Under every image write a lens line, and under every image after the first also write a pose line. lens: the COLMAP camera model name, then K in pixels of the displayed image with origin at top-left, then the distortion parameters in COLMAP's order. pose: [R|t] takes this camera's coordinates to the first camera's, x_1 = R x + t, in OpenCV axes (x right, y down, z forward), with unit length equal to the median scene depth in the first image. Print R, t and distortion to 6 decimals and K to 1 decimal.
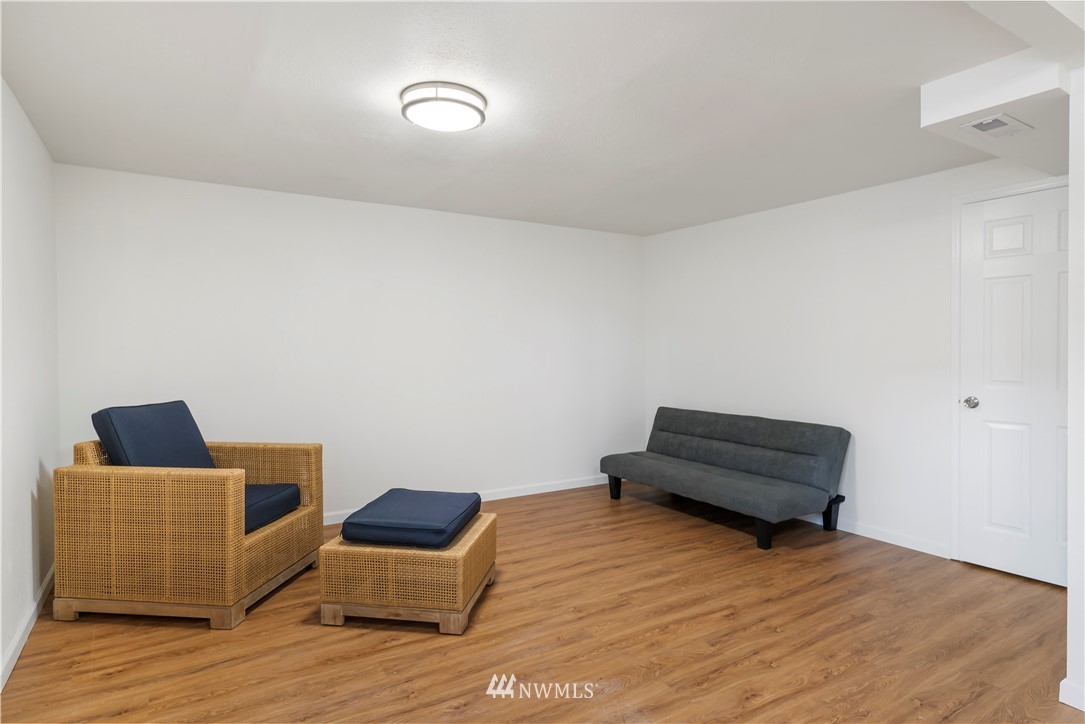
lens RADIAL K [[609.3, 0, 544.2], [0, 609.3, 364.0], [0, 0, 1]] dist [-0.005655, 0.004432]
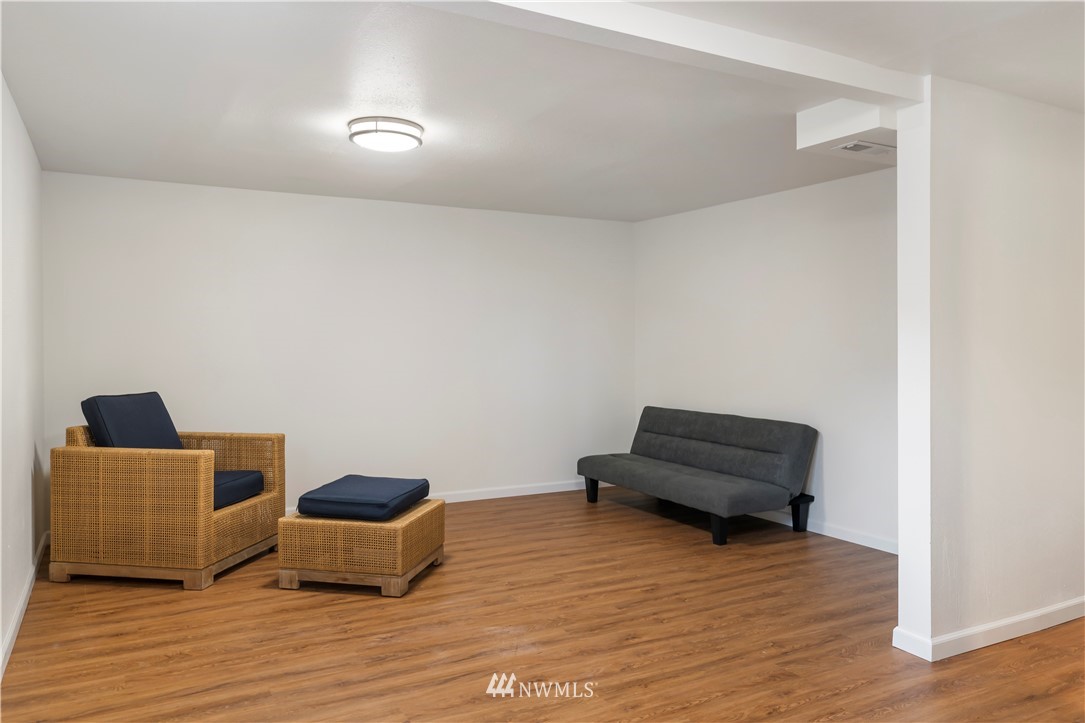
lens RADIAL K [[800.0, 0, 542.6], [0, 800.0, 355.3], [0, 0, 1]] dist [0.007278, -0.003040]
pose [[0.998224, 0.002150, -0.059528, 0.201410], [-0.002771, 0.999943, -0.010353, 0.010169], [0.059502, 0.010500, 0.998173, -0.442433]]
